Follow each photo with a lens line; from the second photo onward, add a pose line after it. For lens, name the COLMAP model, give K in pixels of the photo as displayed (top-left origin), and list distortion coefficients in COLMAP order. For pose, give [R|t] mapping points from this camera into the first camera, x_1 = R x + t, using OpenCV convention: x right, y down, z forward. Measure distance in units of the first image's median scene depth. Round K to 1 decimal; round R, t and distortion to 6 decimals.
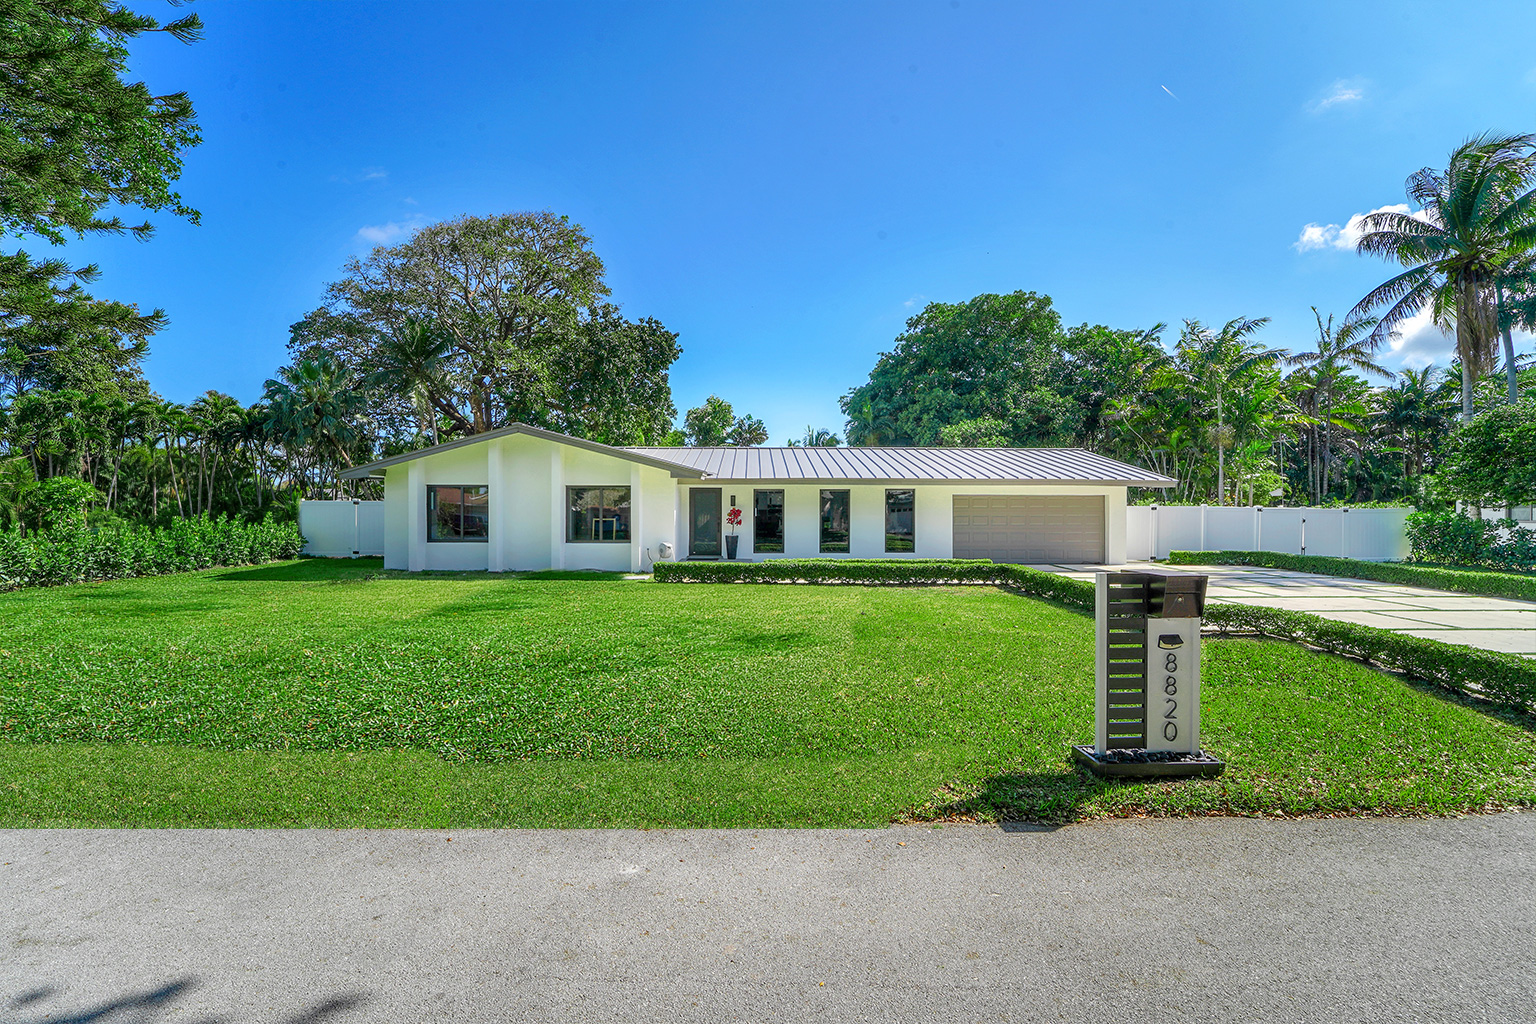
lens RADIAL K [[643.9, 0, 768.4], [0, 643.9, 517.7], [0, 0, 1]] dist [-0.002770, -0.000245]
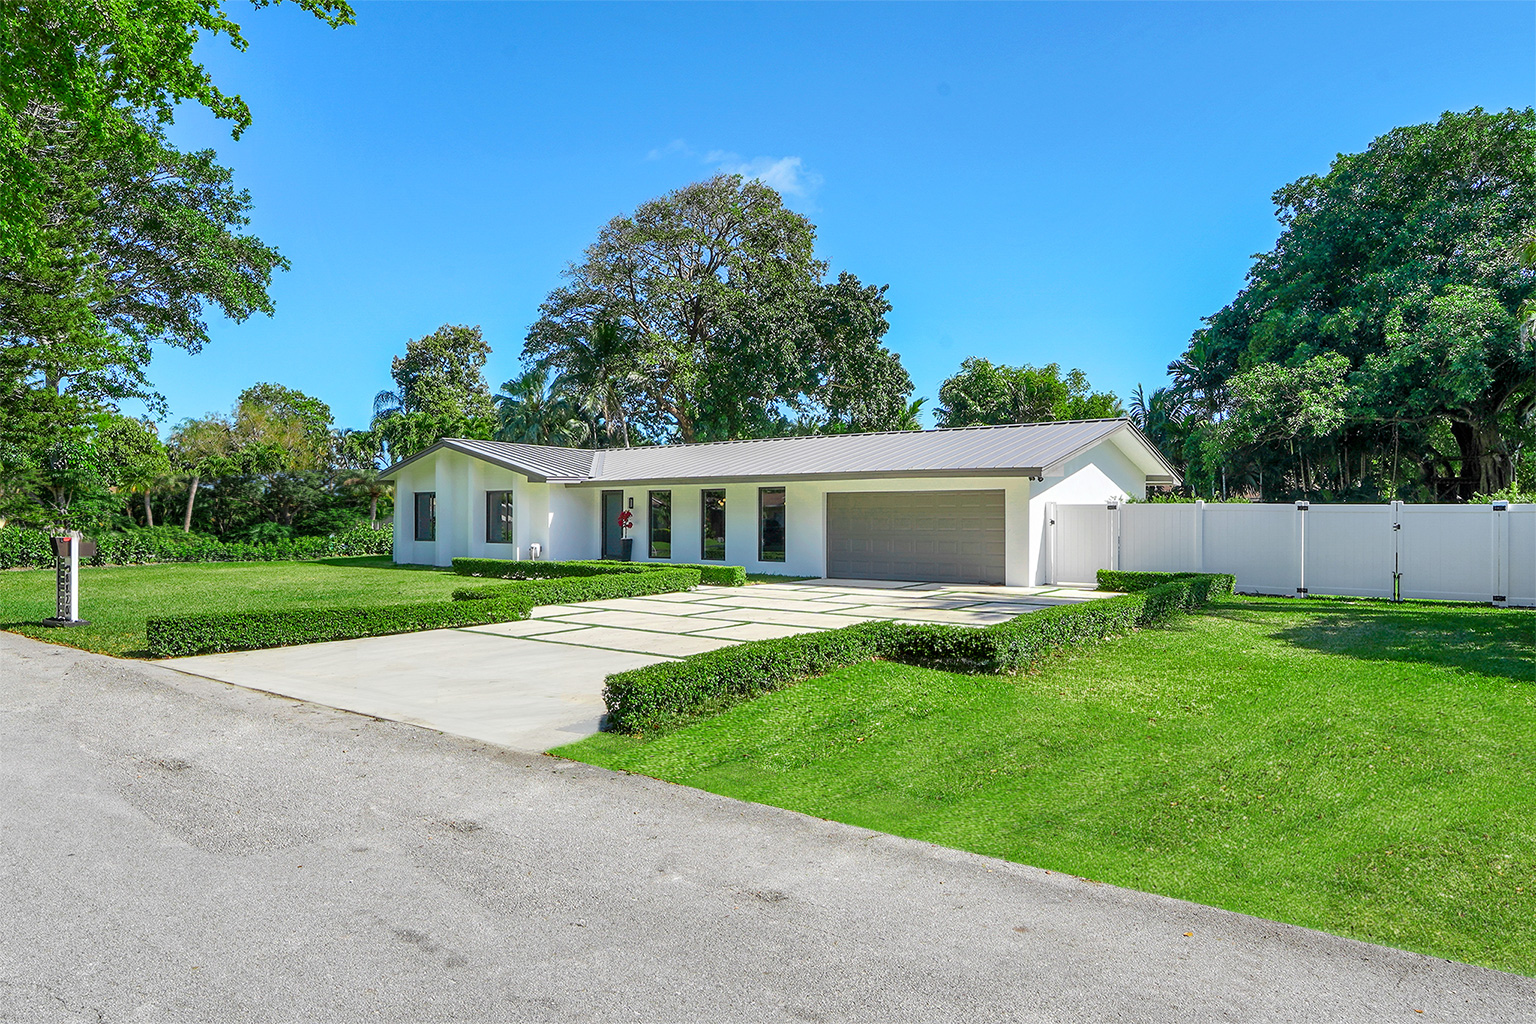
lens RADIAL K [[1000.8, 0, 769.8], [0, 1000.8, 505.6], [0, 0, 1]] dist [-0.040006, 0.000273]
pose [[0.785670, -0.007934, -0.618594, 1.032948], [-0.005945, 0.999775, -0.020374, 0.007645], [0.618617, 0.019685, 0.785446, -0.050109]]
